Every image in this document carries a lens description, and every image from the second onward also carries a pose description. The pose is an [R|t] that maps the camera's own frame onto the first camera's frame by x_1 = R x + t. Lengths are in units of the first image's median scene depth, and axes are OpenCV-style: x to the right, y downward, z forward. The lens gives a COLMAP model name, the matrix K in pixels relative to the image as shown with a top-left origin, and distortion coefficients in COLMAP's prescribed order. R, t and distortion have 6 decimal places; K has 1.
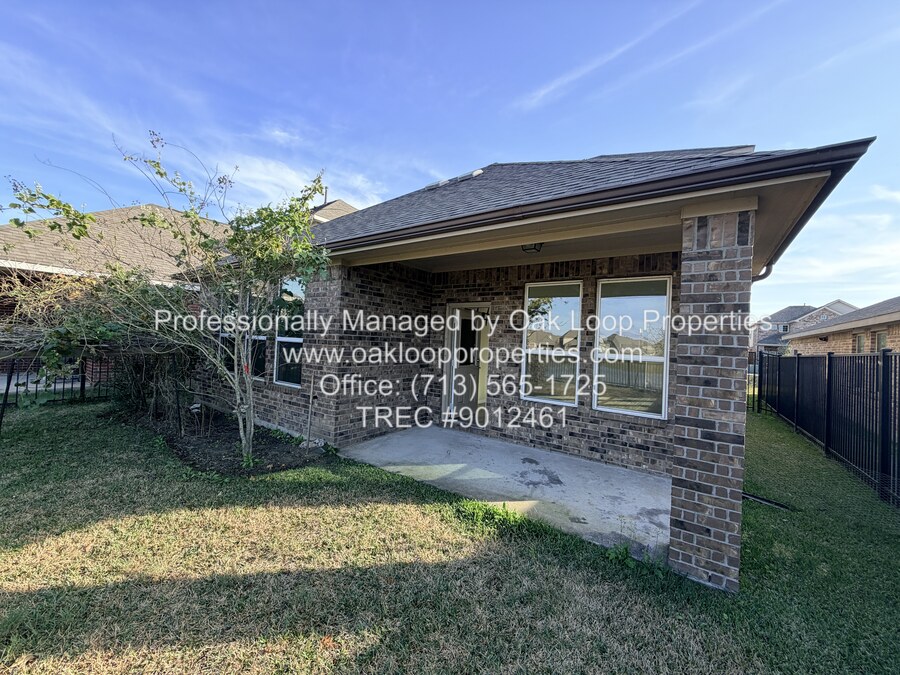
lens RADIAL K [[357.0, 0, 450.0], [0, 357.0, 334.3], [0, 0, 1]] dist [-0.000211, 0.000286]
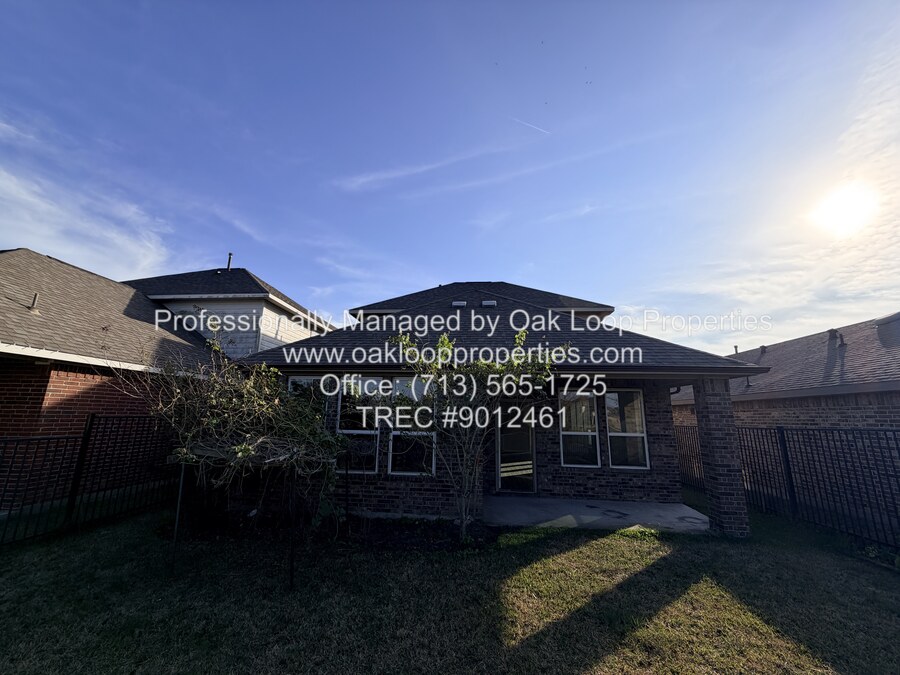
lens RADIAL K [[357.0, 0, 451.1], [0, 357.0, 340.8], [0, 0, 1]] dist [-0.000211, 0.000286]
pose [[0.865813, 0.073825, 0.494892, -1.080148], [0.011744, 0.985785, -0.167600, -0.100253], [-0.500230, 0.150922, 0.852638, -0.123018]]
